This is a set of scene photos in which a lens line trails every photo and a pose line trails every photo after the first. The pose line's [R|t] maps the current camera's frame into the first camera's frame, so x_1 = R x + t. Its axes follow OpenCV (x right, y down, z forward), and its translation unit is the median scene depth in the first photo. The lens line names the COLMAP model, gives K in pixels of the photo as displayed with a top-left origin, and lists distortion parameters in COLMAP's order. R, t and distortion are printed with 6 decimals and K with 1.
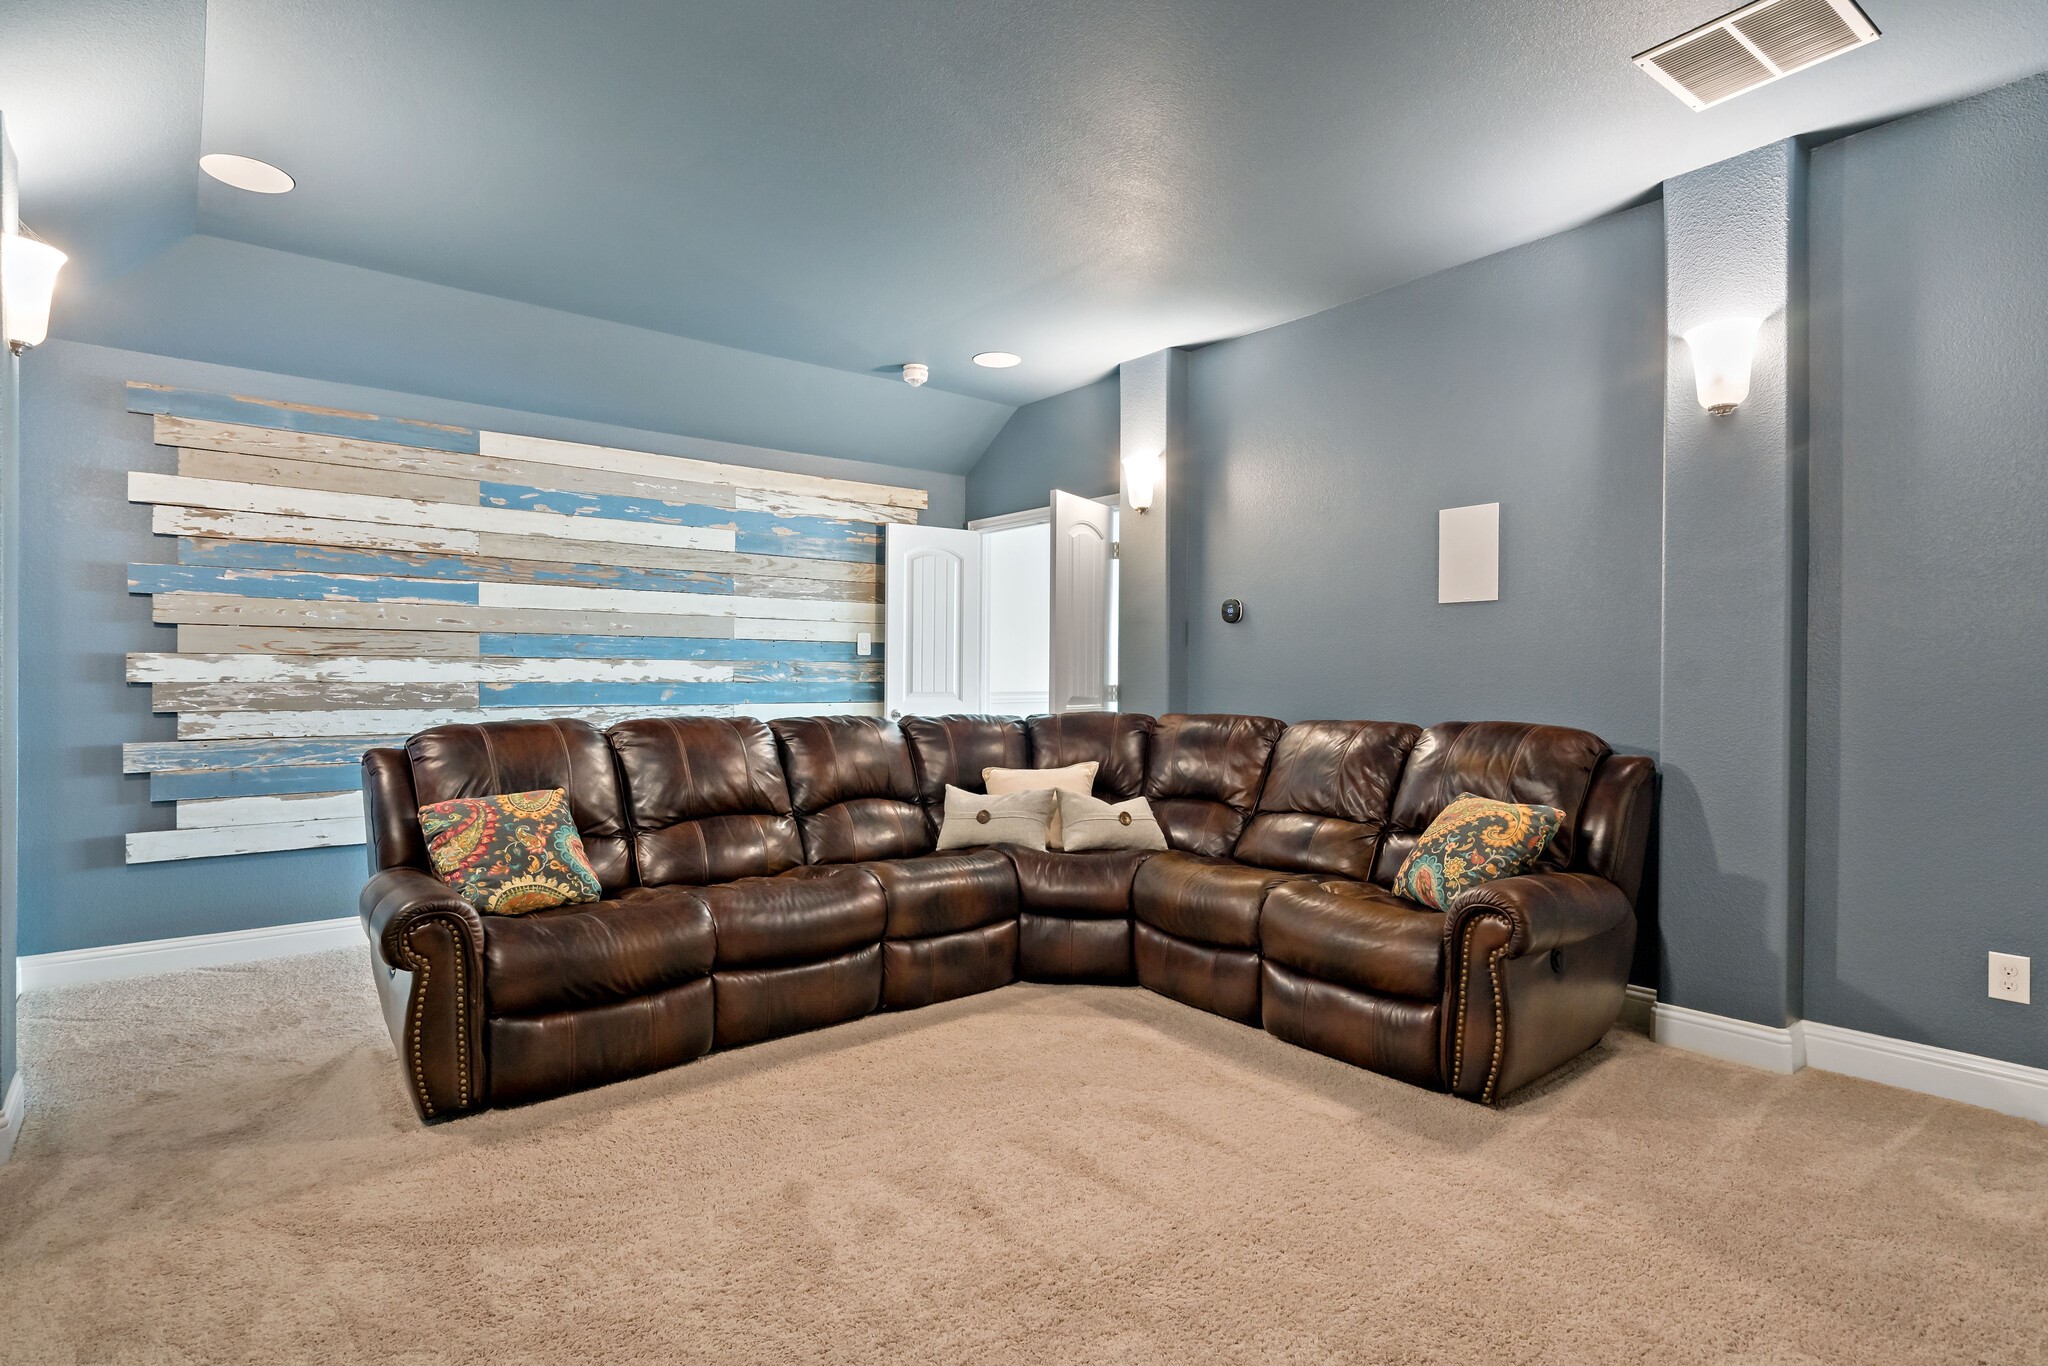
lens RADIAL K [[1057.7, 0, 1024.0], [0, 1057.7, 683.0], [0, 0, 1]] dist [0.001029, 0.000329]
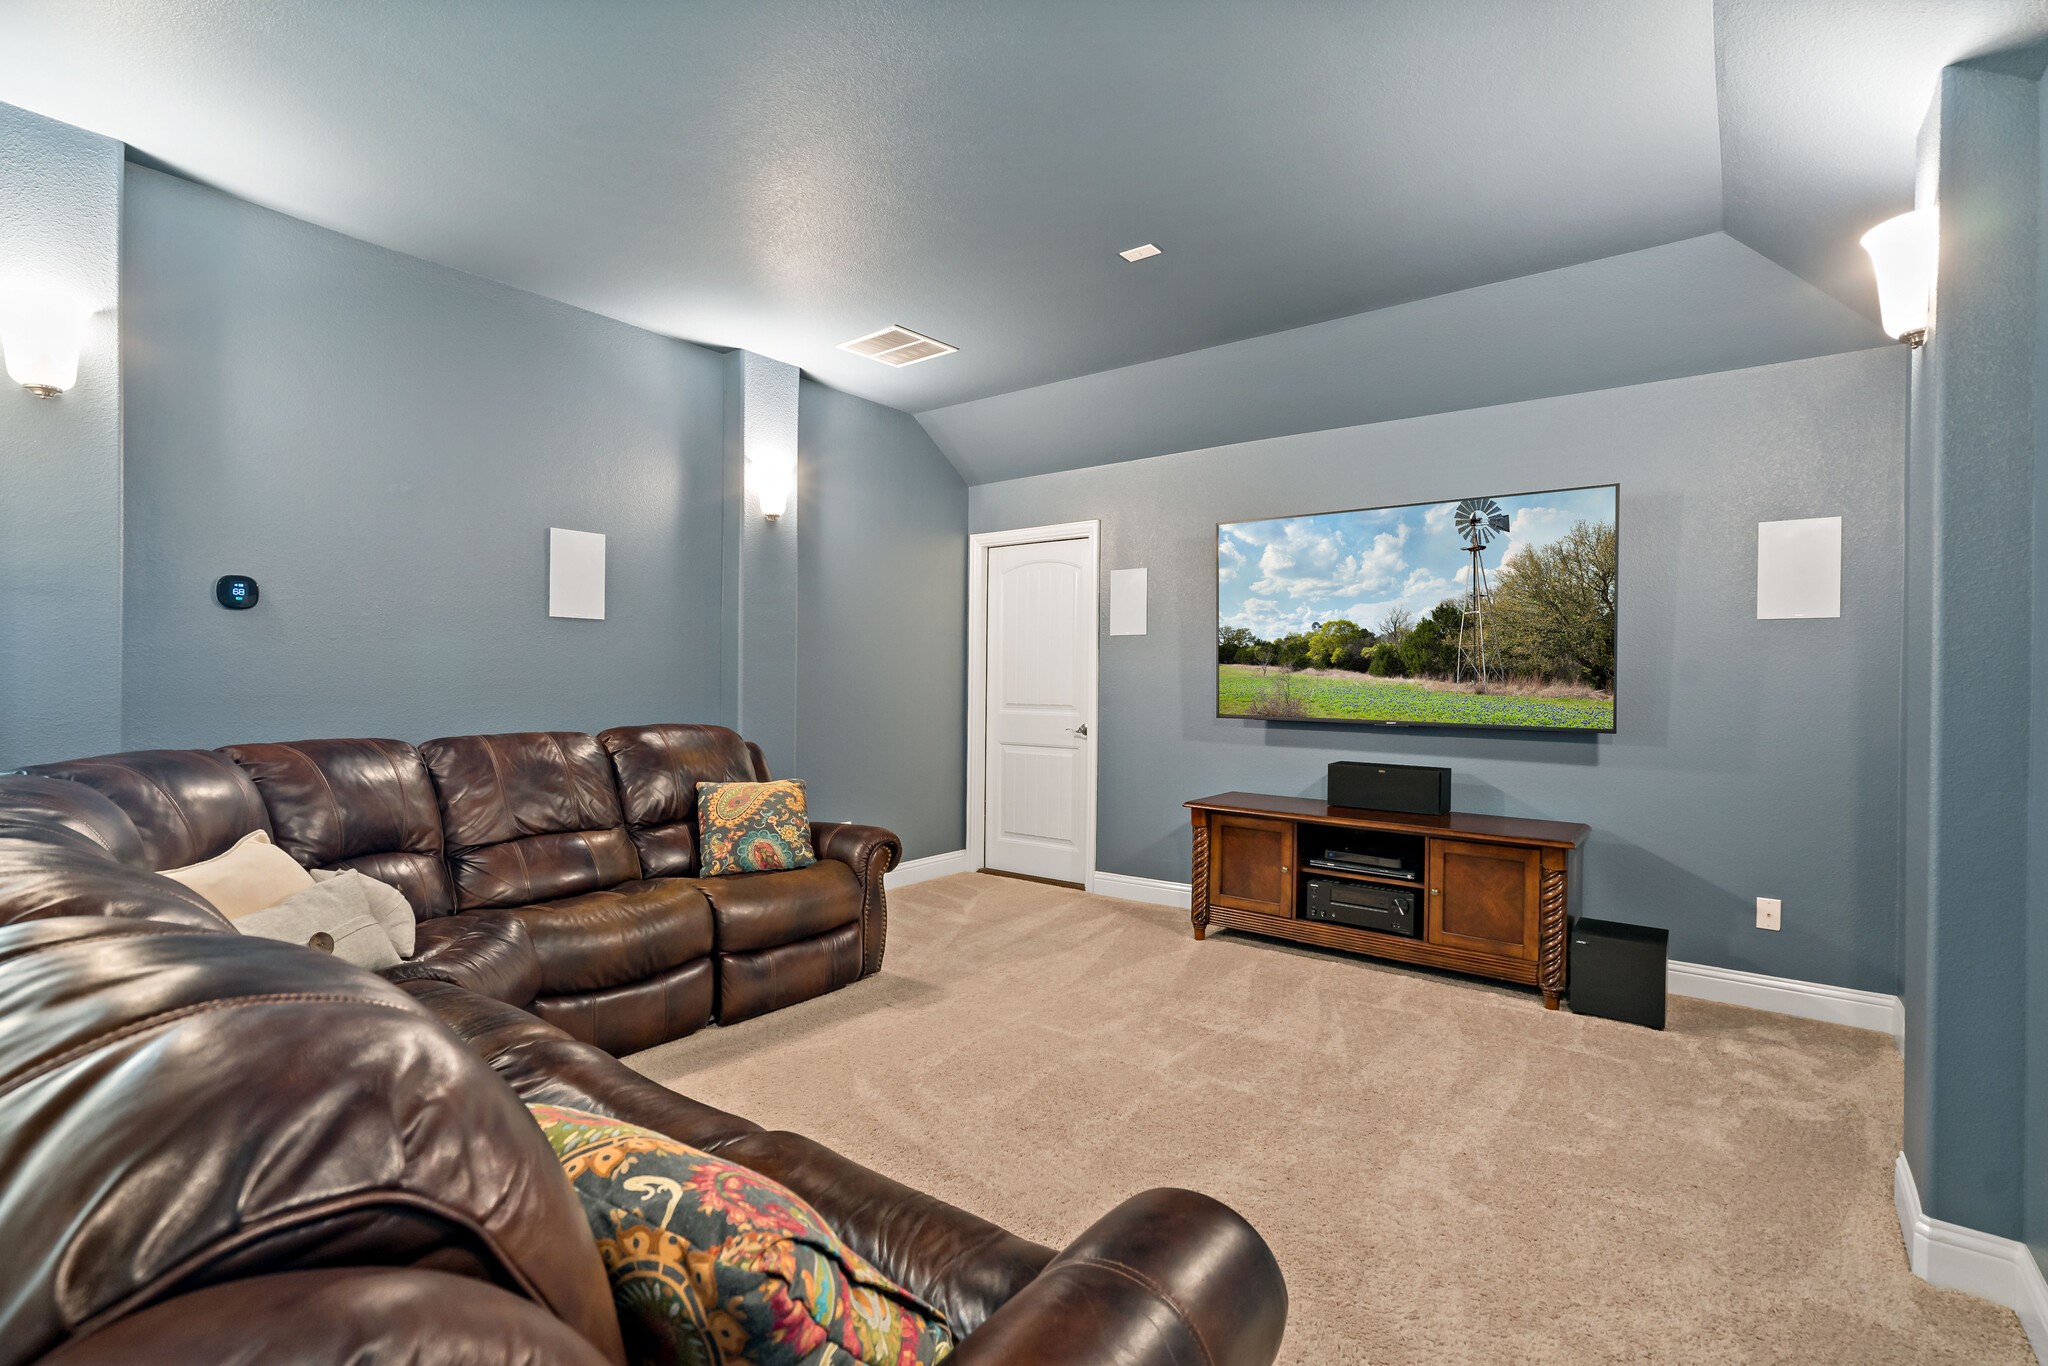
lens RADIAL K [[902.1, 0, 1024.0], [0, 902.1, 683.0], [0, 0, 1]] dist [0.001666, 0.000201]
pose [[-0.211199, 0.003723, 0.977436, -0.597545], [0.003899, 0.999988, -0.002967, -0.003620], [-0.977435, 0.003185, -0.211211, 0.750470]]
